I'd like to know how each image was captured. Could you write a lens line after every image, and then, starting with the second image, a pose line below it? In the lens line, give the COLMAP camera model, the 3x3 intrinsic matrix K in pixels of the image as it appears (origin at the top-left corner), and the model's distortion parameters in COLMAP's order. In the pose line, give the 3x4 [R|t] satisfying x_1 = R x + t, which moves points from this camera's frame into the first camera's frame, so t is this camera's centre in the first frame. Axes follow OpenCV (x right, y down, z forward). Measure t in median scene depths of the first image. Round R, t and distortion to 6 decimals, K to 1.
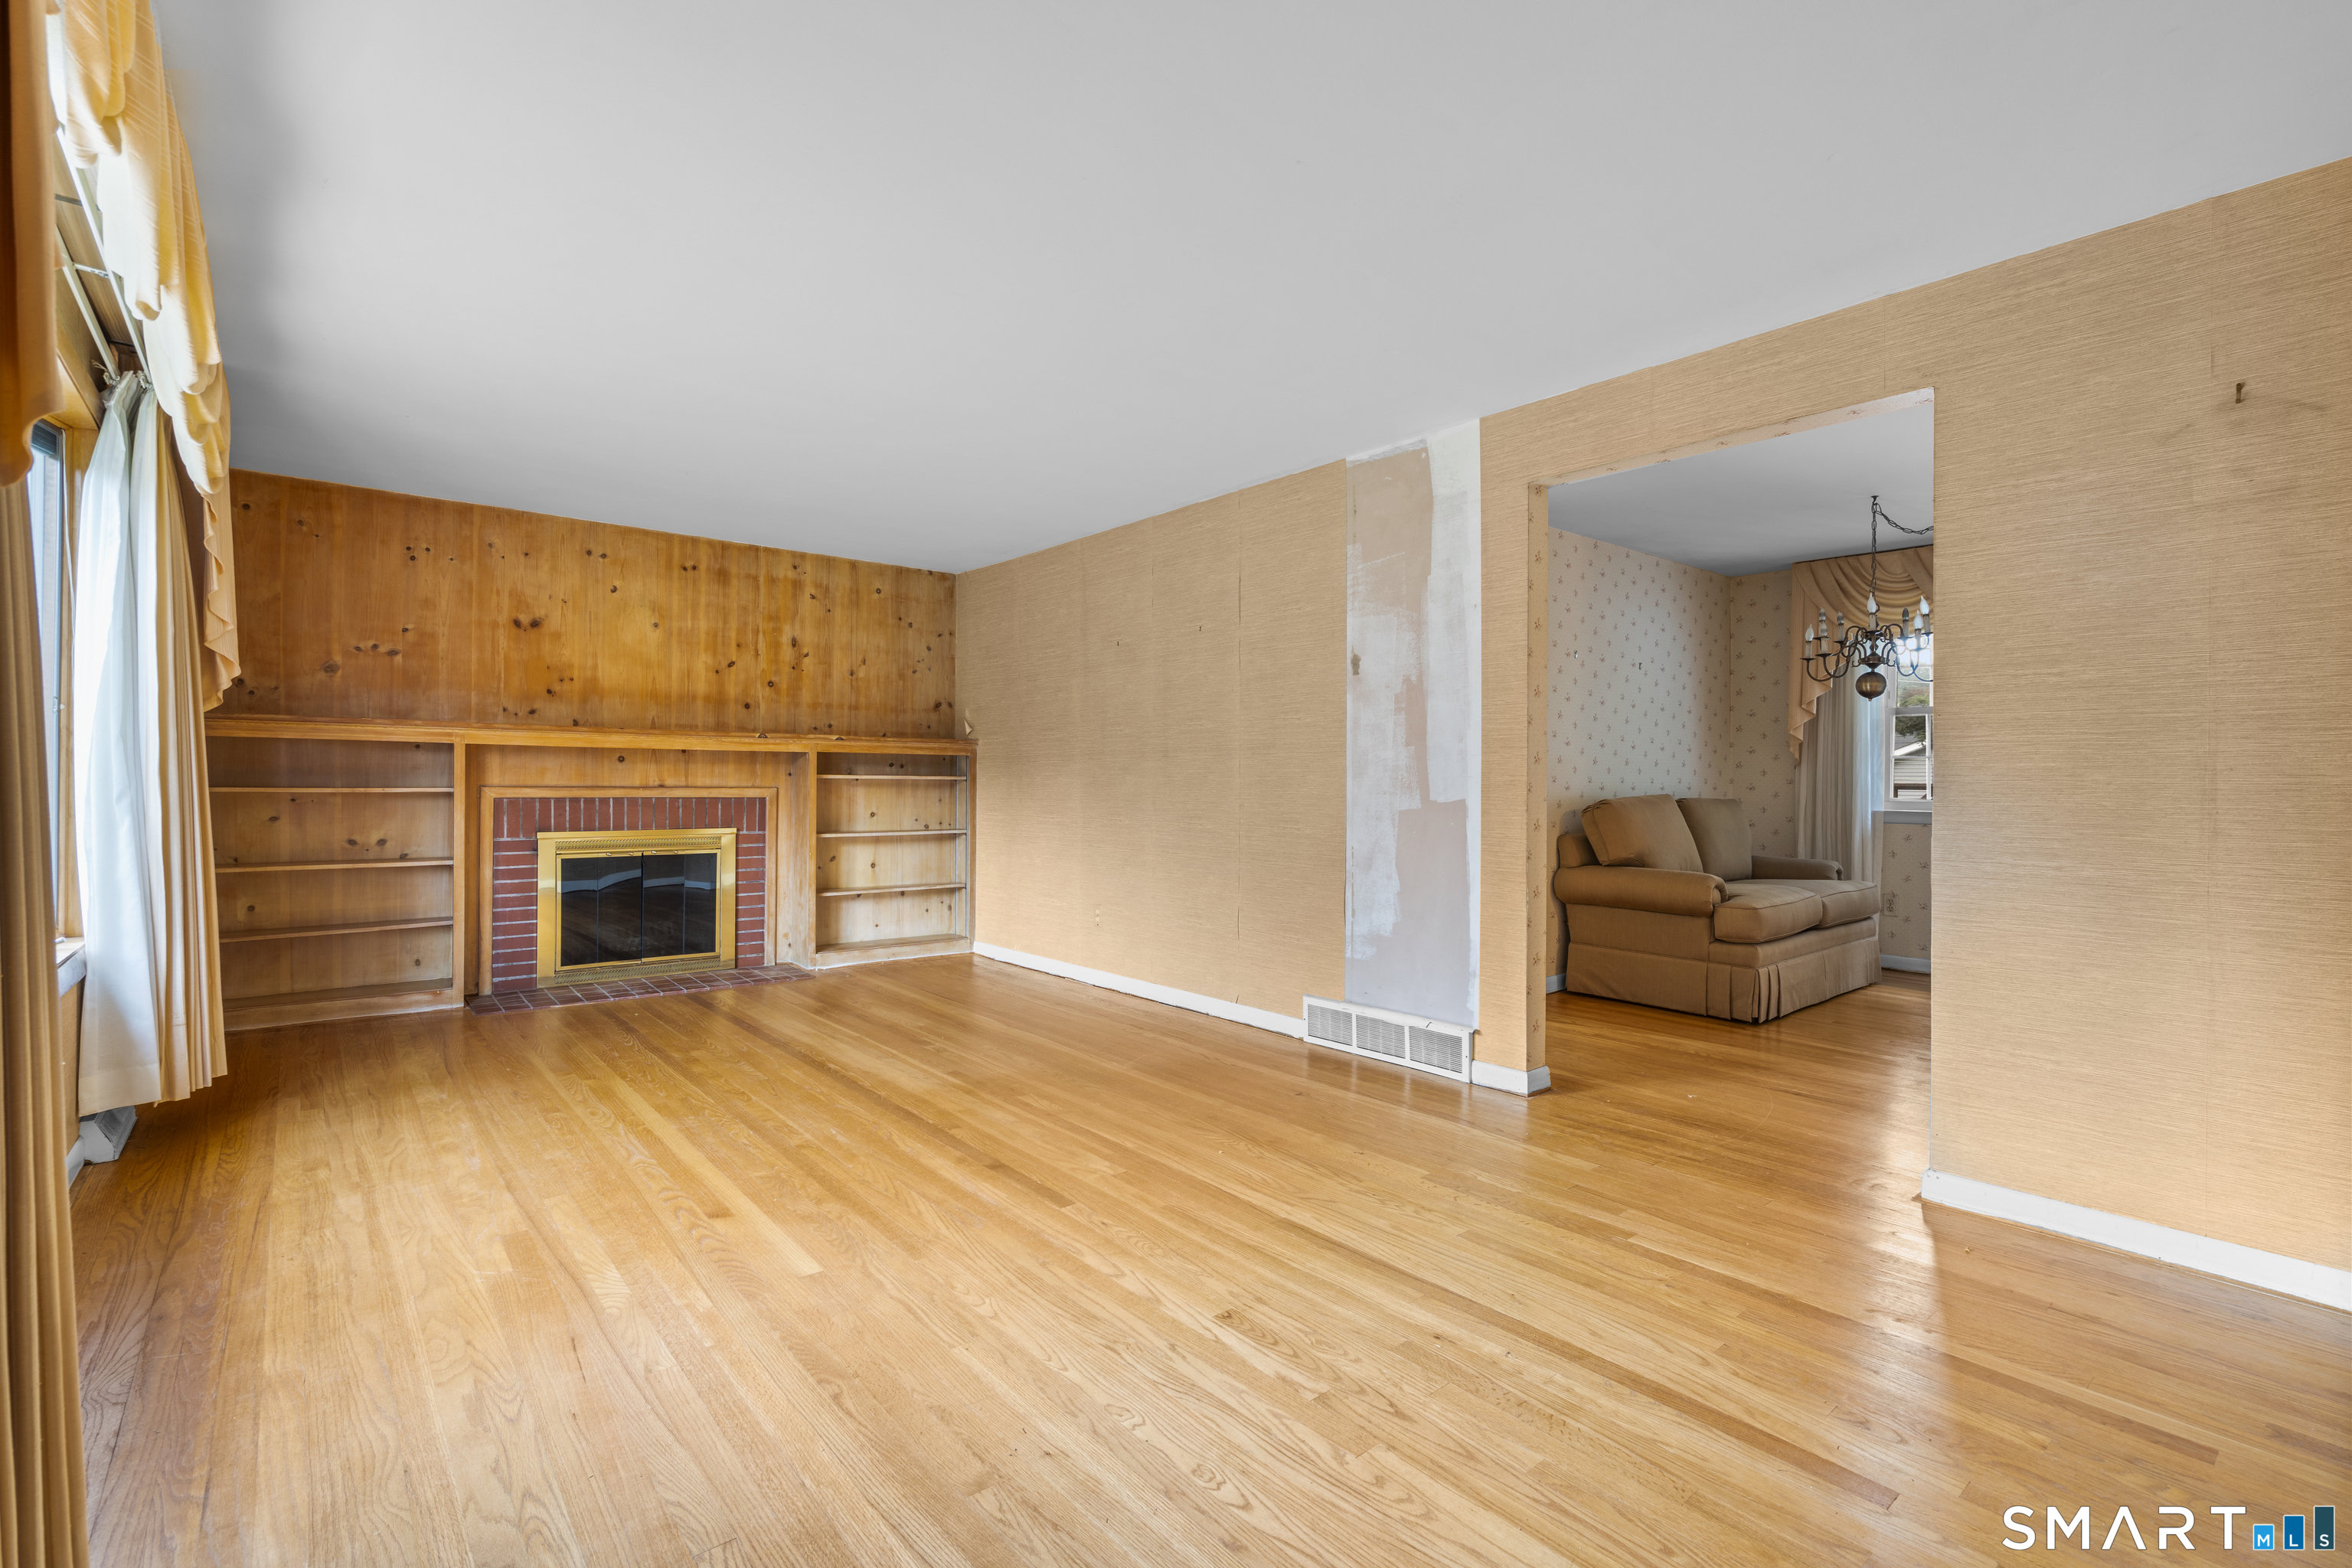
lens RADIAL K [[1060.3, 0, 1173.2], [0, 1060.3, 776.0], [0, 0, 1]] dist [-0.000538, 0.000560]
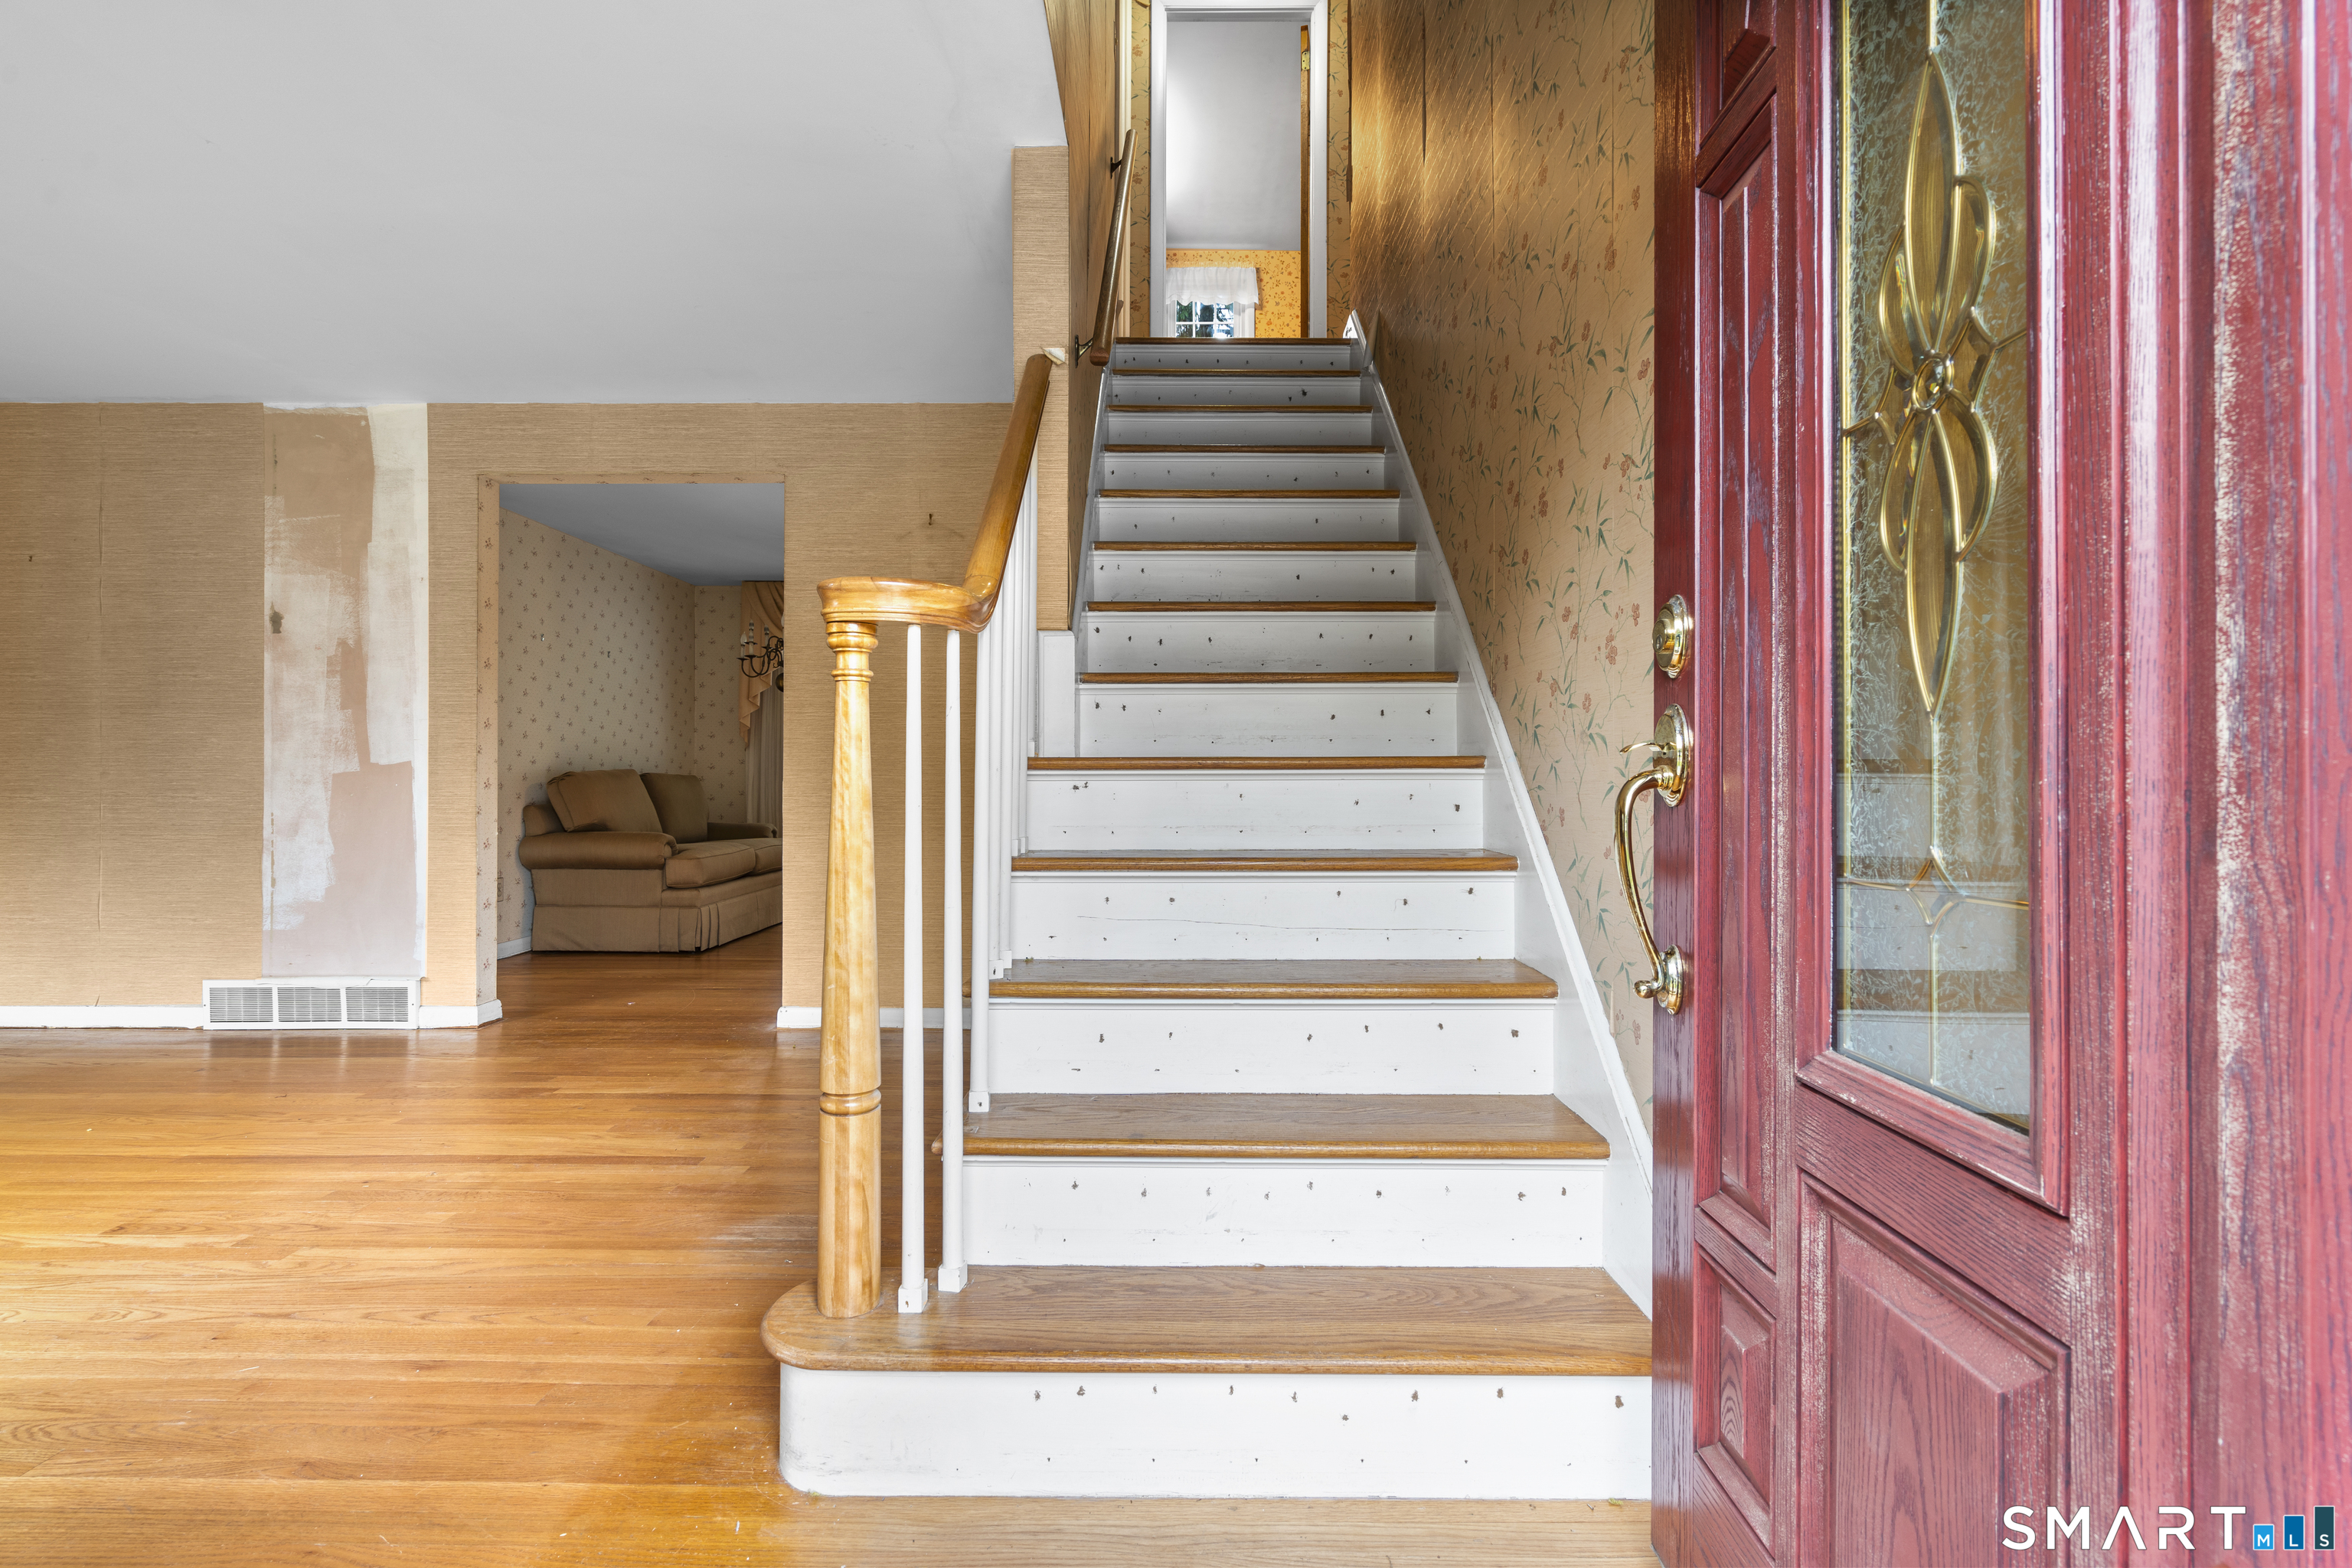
lens RADIAL K [[1055.0, 0, 1179.9], [0, 1055.0, 776.0], [0, 0, 1]] dist [-0.002965, -0.000079]
pose [[0.637156, -0.001276, 0.770734, -0.043547], [0.001053, 0.999999, 0.000785, 0.035918], [-0.770734, 0.000311, 0.637157, -0.250297]]
